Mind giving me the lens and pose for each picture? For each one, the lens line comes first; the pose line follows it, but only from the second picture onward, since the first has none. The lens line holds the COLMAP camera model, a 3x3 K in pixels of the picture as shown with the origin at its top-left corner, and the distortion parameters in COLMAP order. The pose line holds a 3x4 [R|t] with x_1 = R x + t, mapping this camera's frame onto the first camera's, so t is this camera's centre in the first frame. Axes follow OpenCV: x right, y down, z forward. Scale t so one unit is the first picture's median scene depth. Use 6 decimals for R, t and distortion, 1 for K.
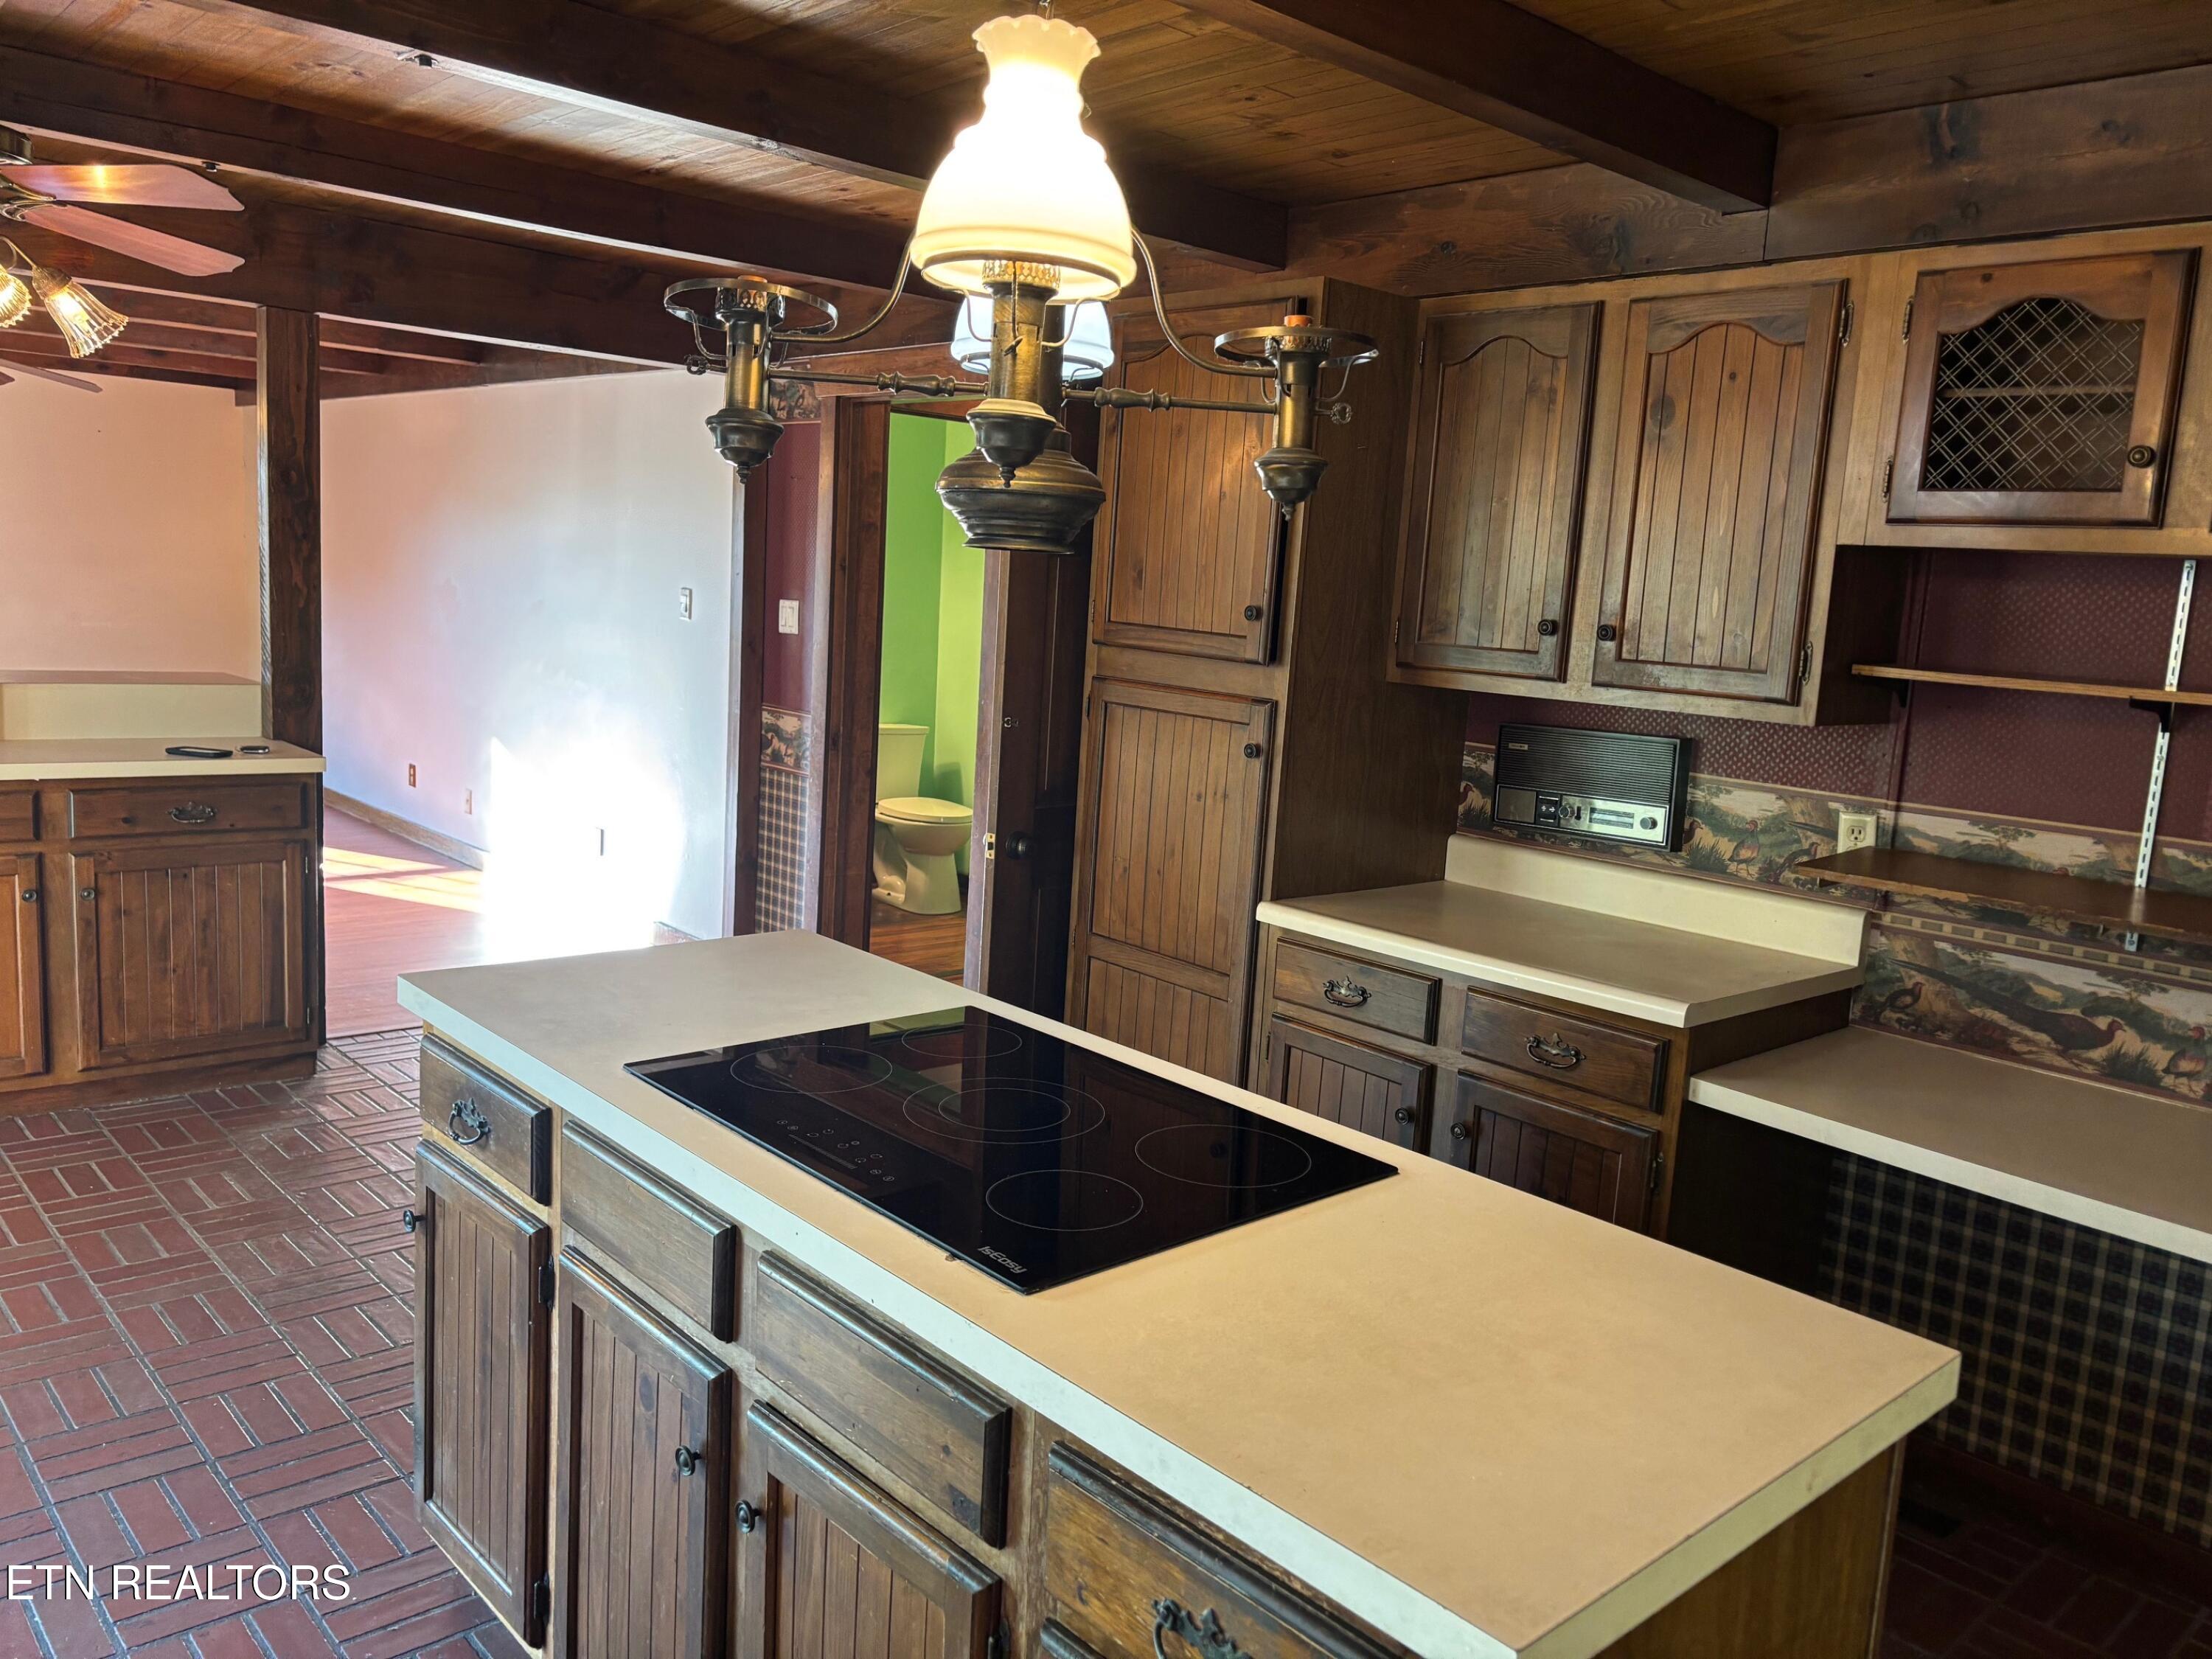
lens RADIAL K [[1657.9, 0, 1145.5], [0, 1657.9, 830.4], [0, 0, 1]] dist [0.063182, -0.061341]
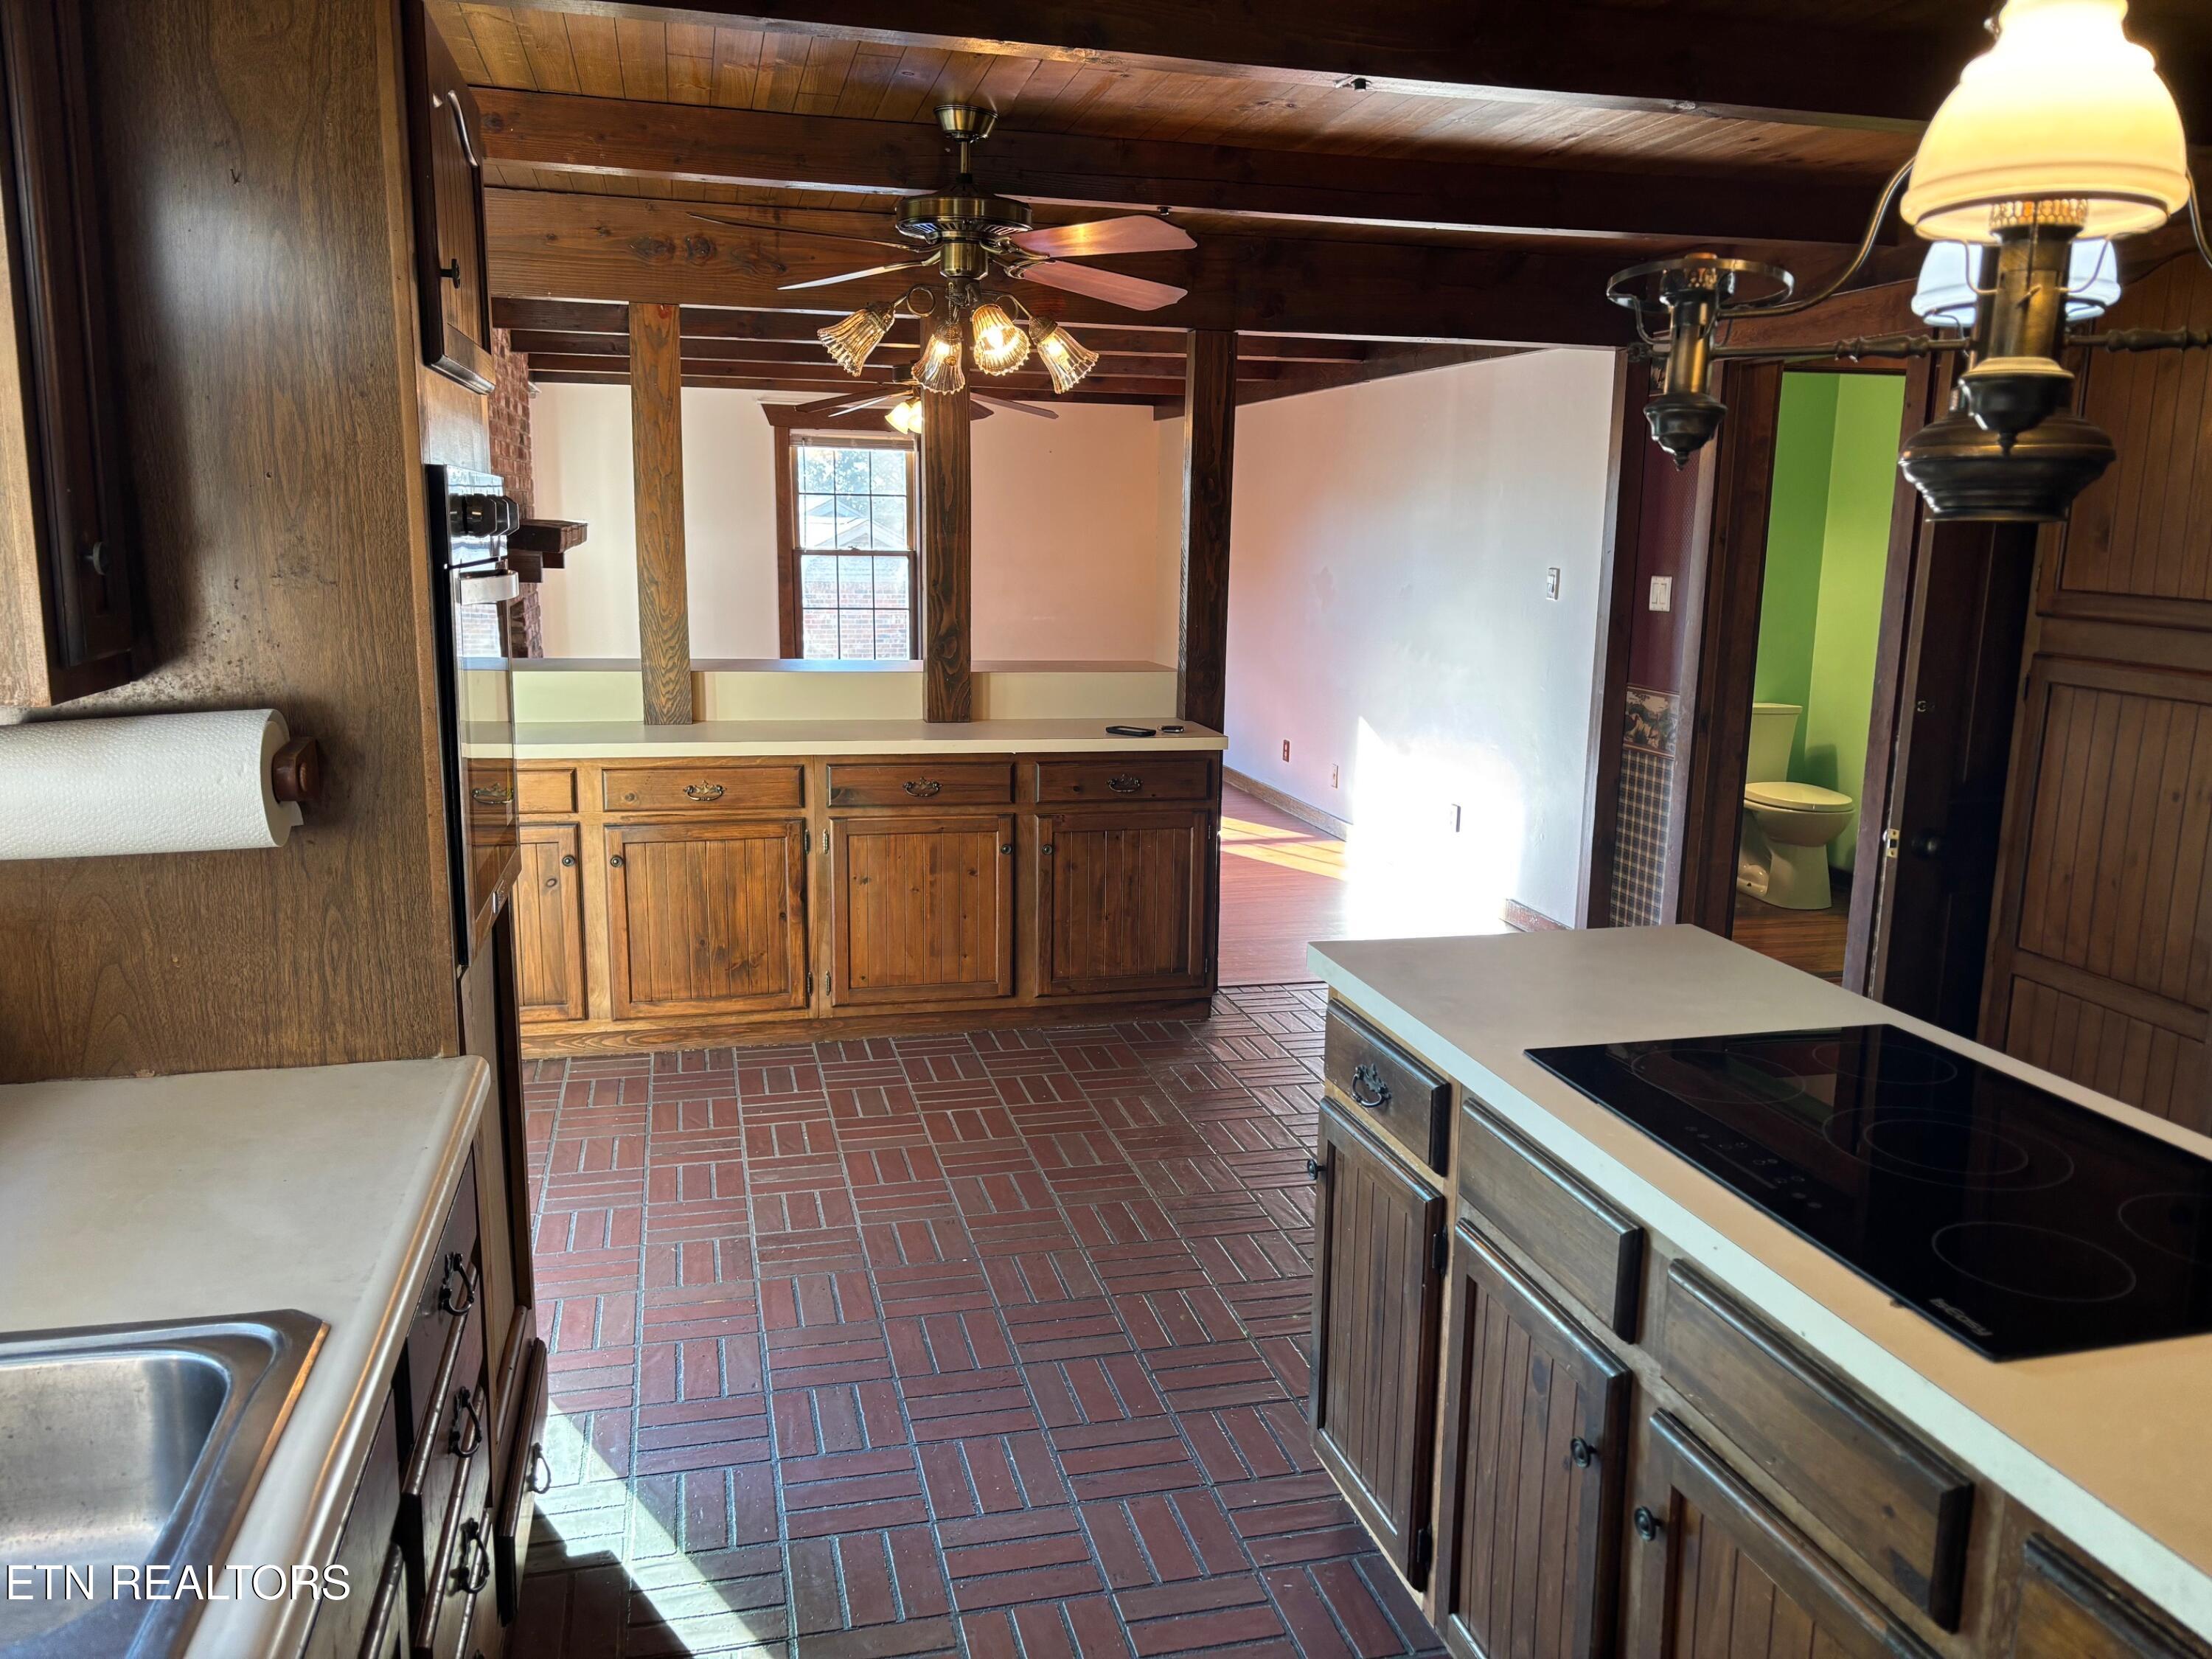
lens RADIAL K [[1657.9, 0, 1101.1], [0, 1657.9, 824.6], [0, 0, 1]] dist [0.063182, -0.061341]
pose [[0.885068, 0.040748, -0.463675, -0.057756], [-0.031999, 0.999131, 0.026723, -0.012403], [0.464361, -0.008814, 0.885602, -0.014011]]
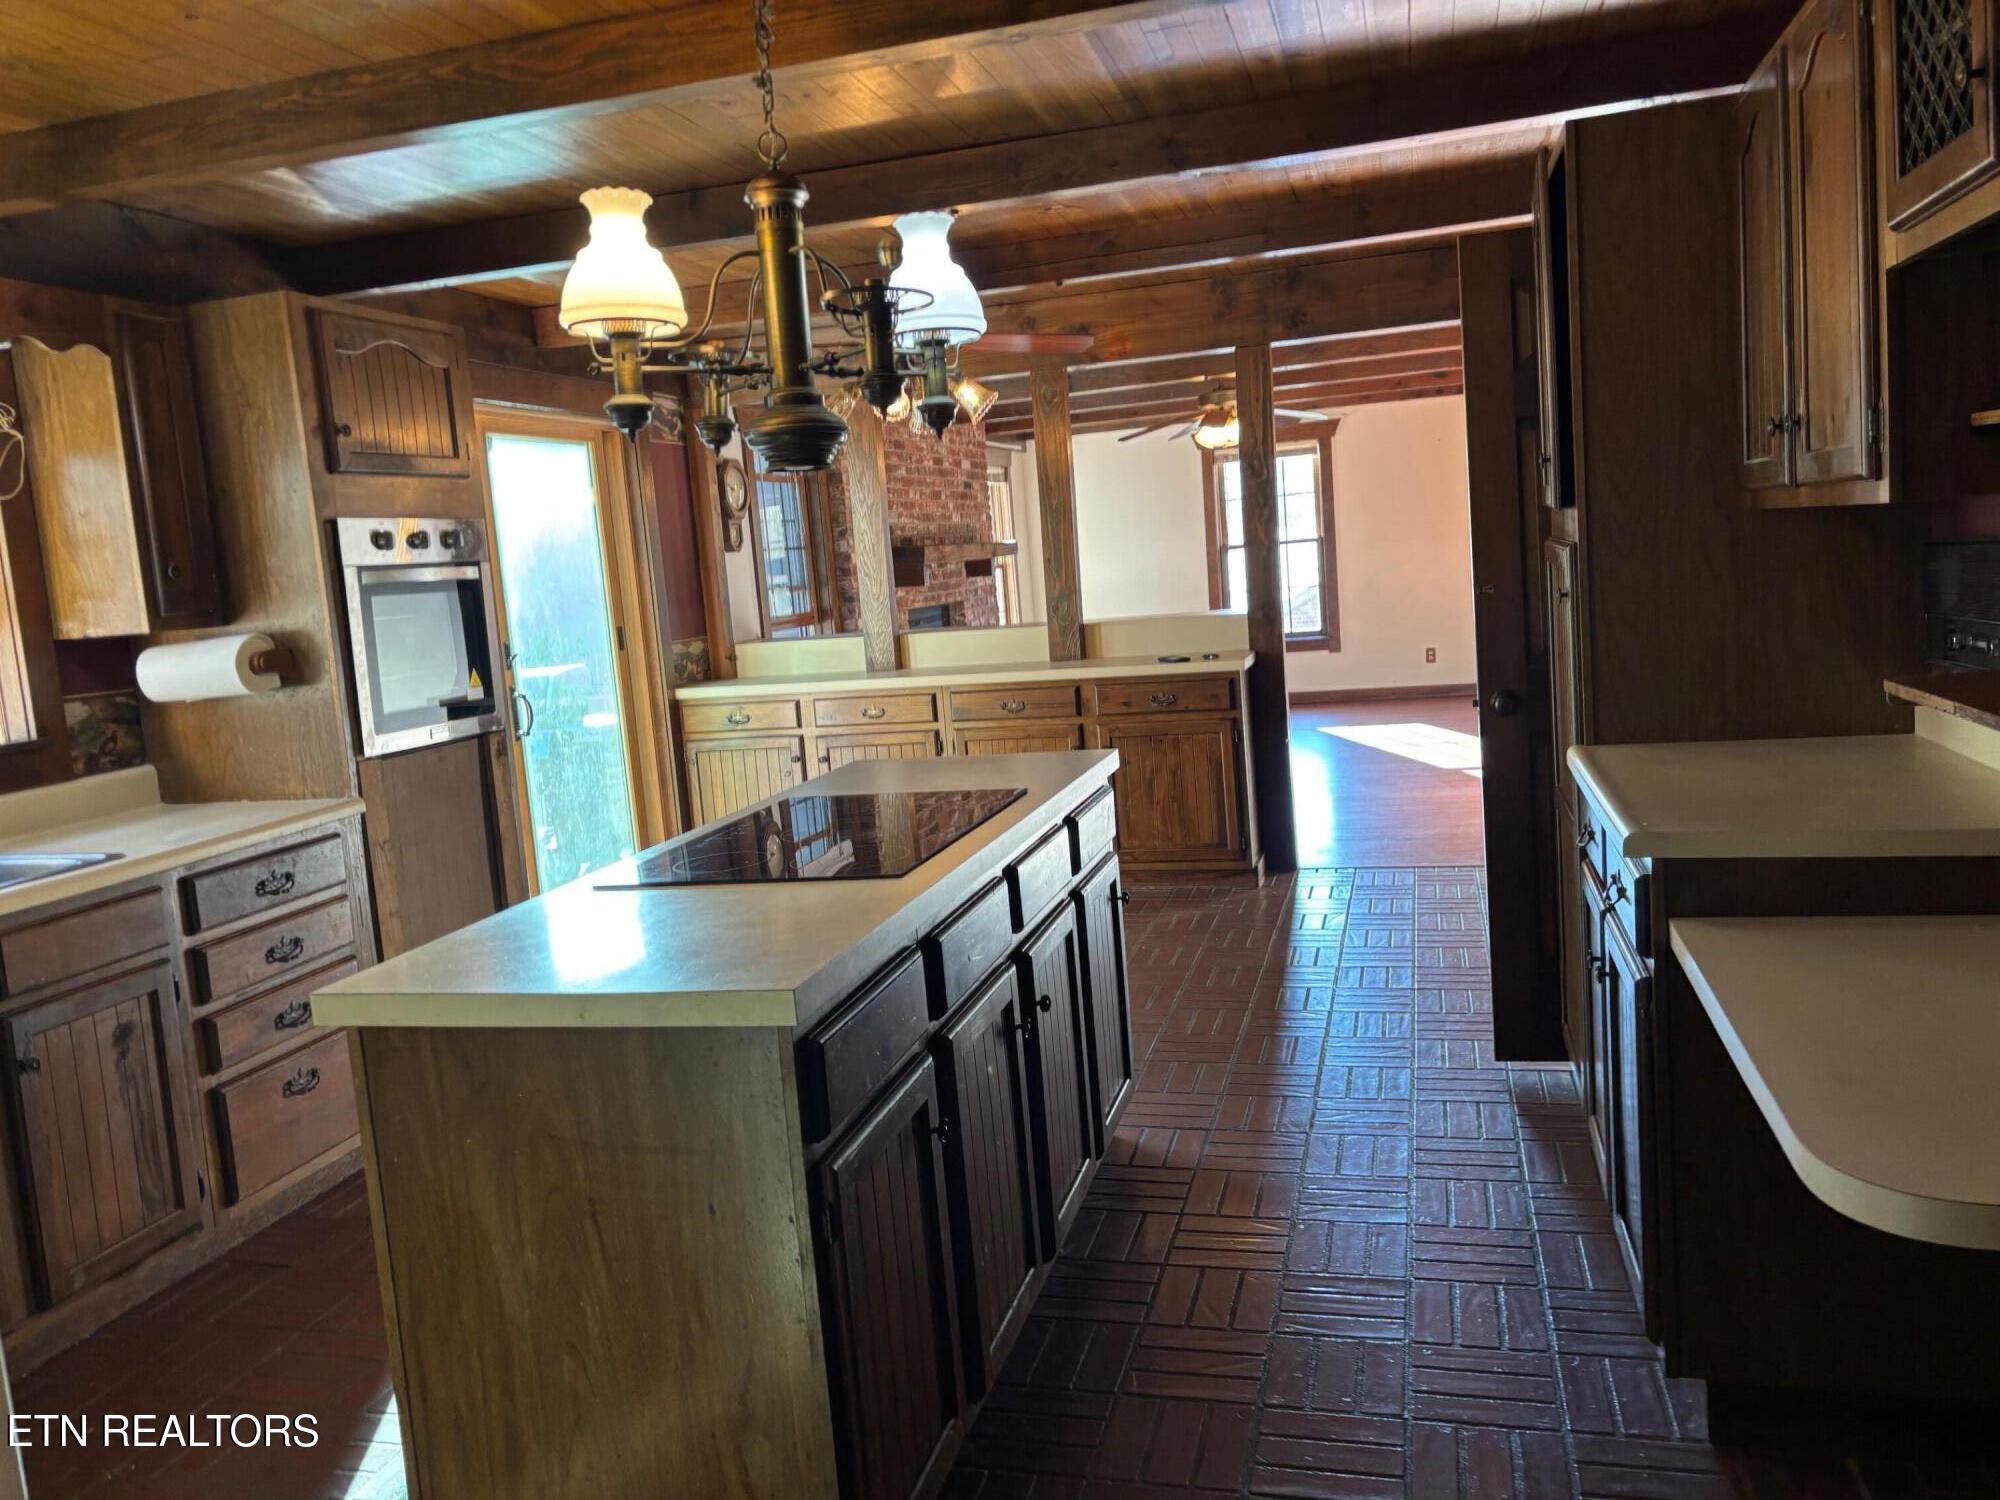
lens RADIAL K [[1499.0, 0, 992.9], [0, 1499.0, 733.4], [0, 0, 1]] dist [0.063182, -0.061341]
pose [[0.515170, 0.001101, -0.857087, 0.544159], [-0.014813, 0.999861, -0.007619, 0.035215], [0.856960, 0.016621, 0.515115, 0.185443]]
